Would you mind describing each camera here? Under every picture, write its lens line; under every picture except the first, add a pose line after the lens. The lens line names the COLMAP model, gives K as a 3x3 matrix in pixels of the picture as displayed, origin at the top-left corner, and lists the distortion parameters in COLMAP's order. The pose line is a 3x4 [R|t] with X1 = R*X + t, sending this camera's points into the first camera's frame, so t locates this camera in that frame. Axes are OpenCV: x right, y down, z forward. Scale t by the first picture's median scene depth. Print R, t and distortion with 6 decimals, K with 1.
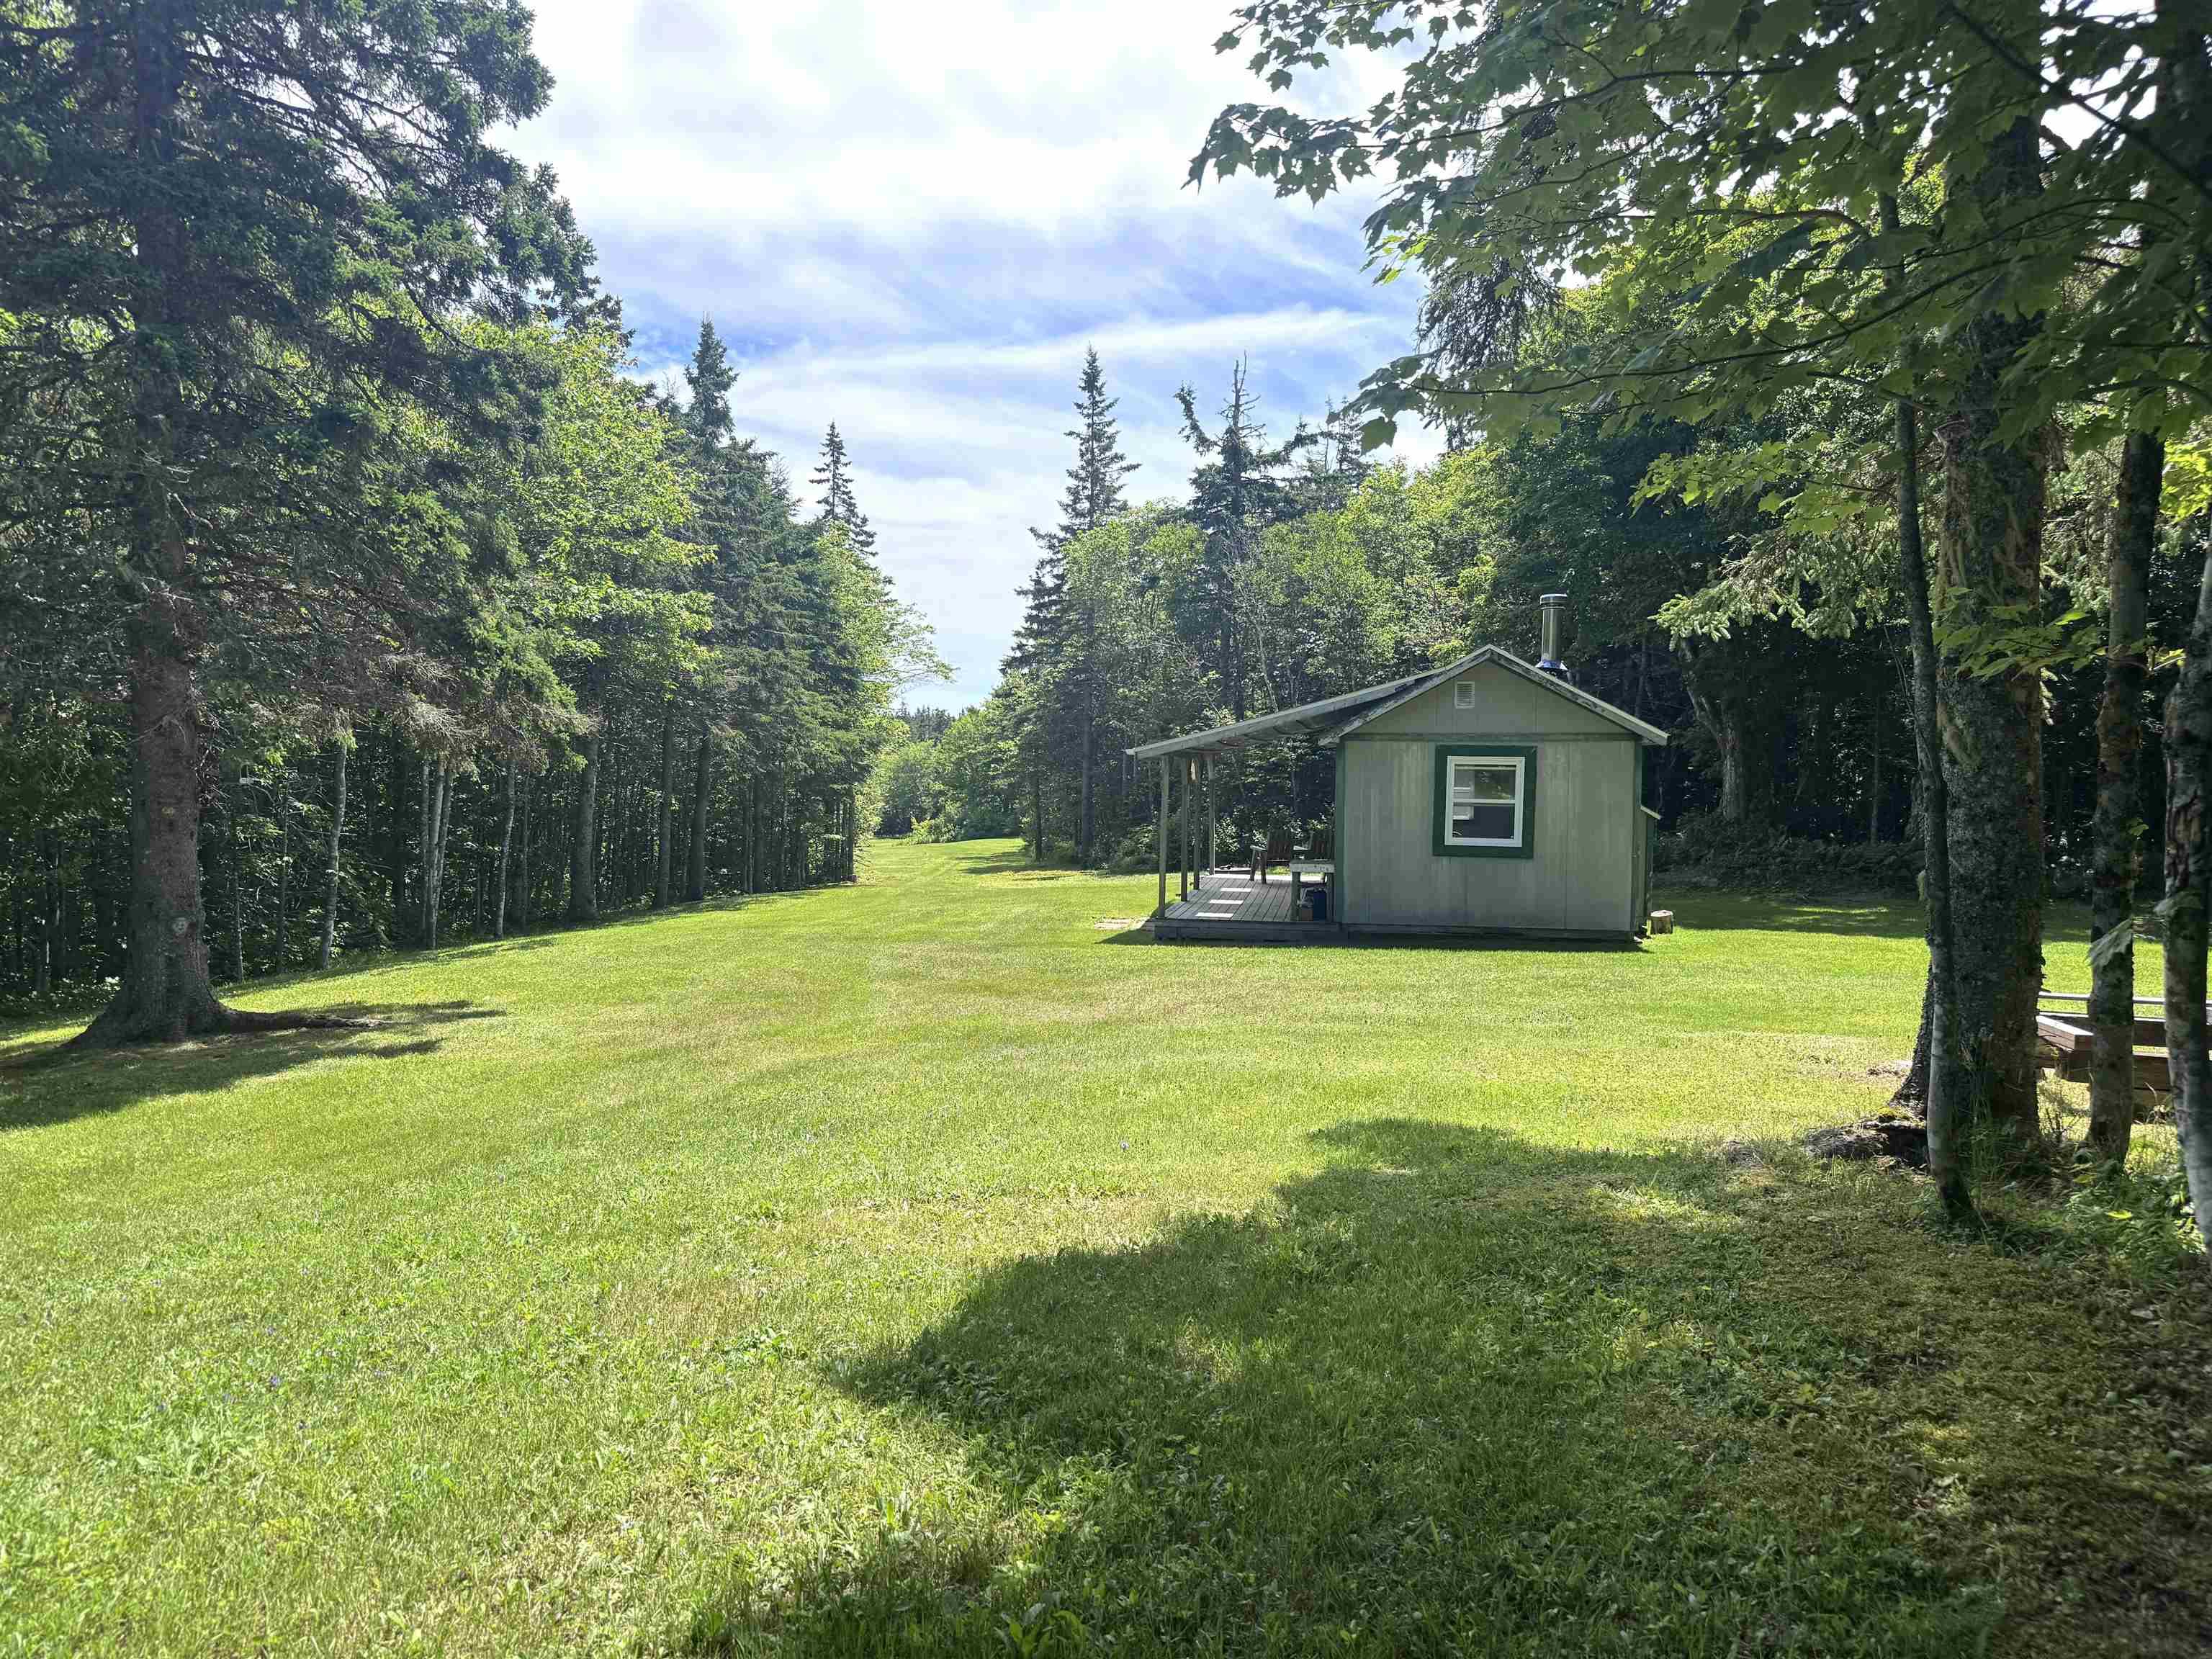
lens RADIAL K [[1542.6, 0, 1114.1], [0, 1542.6, 840.7], [0, 0, 1]] dist [0.144580, -0.216701]
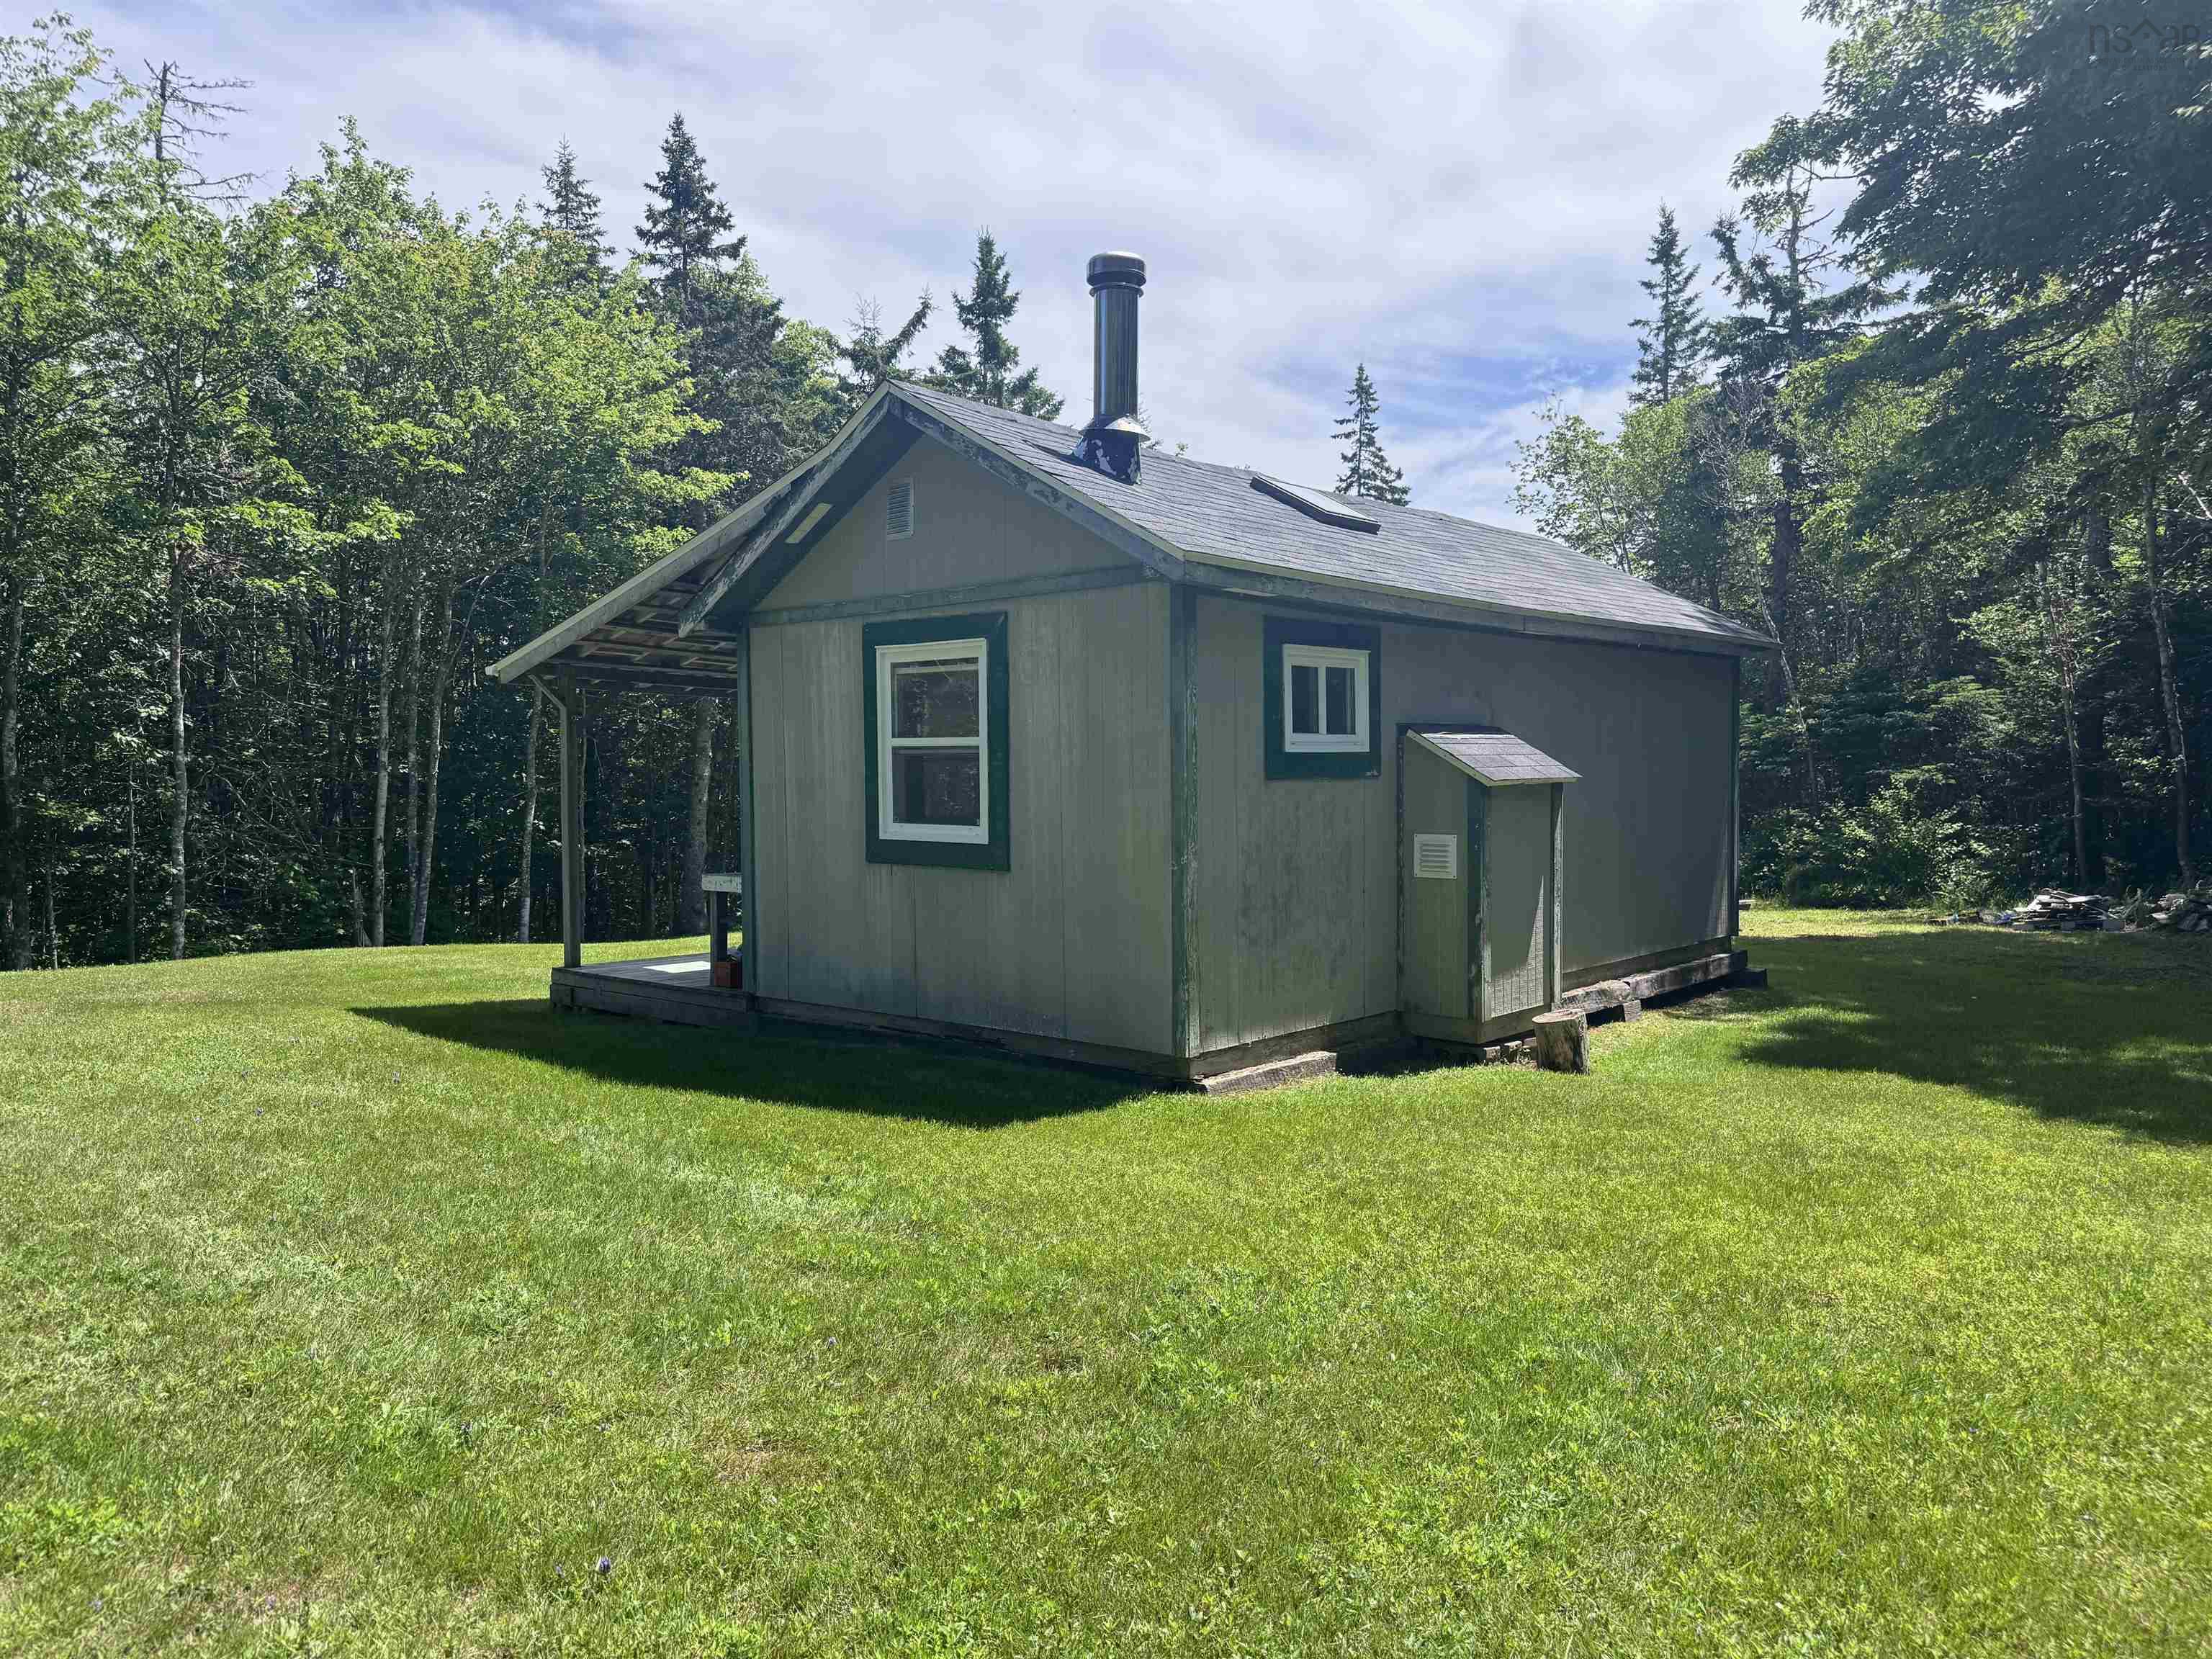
lens RADIAL K [[1542.6, 0, 1114.1], [0, 1542.6, 840.7], [0, 0, 1]] dist [0.144580, -0.216701]
pose [[0.844718, 0.009403, -0.535129, 0.257201], [-0.015822, 0.999847, -0.007407, 0.002690], [0.534978, 0.014724, 0.844738, 0.321325]]
